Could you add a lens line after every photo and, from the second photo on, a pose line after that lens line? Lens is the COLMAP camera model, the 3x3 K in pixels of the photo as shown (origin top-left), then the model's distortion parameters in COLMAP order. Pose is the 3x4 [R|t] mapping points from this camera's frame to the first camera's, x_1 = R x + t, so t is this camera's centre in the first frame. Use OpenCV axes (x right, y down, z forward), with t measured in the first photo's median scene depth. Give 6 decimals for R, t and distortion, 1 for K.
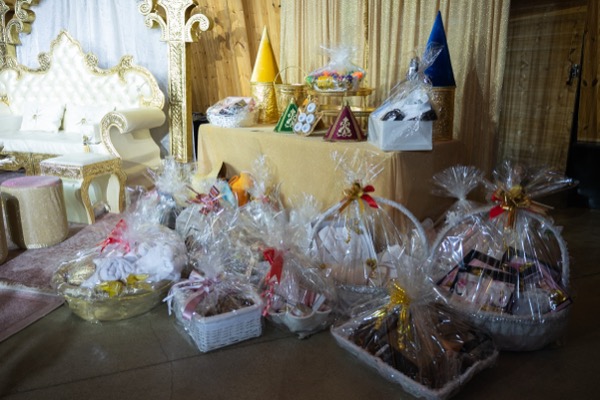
lens RADIAL K [[488.0, 0, 291.9], [0, 488.0, 199.1], [0, 0, 1]] dist [-0.000898, 0.007362]
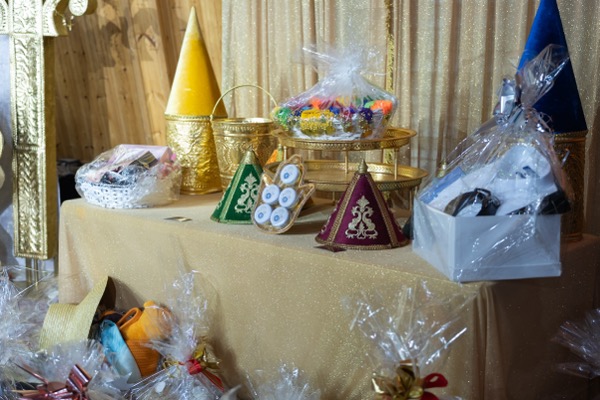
lens RADIAL K [[748.3, 0, 272.0], [0, 748.3, 200.0], [0, 0, 1]] dist [0.012711, -0.026913]
pose [[0.998891, -0.014116, 0.044916, -0.009983], [0.017667, 0.996664, -0.079677, -0.093980], [-0.043641, 0.080382, 0.995808, 0.240110]]
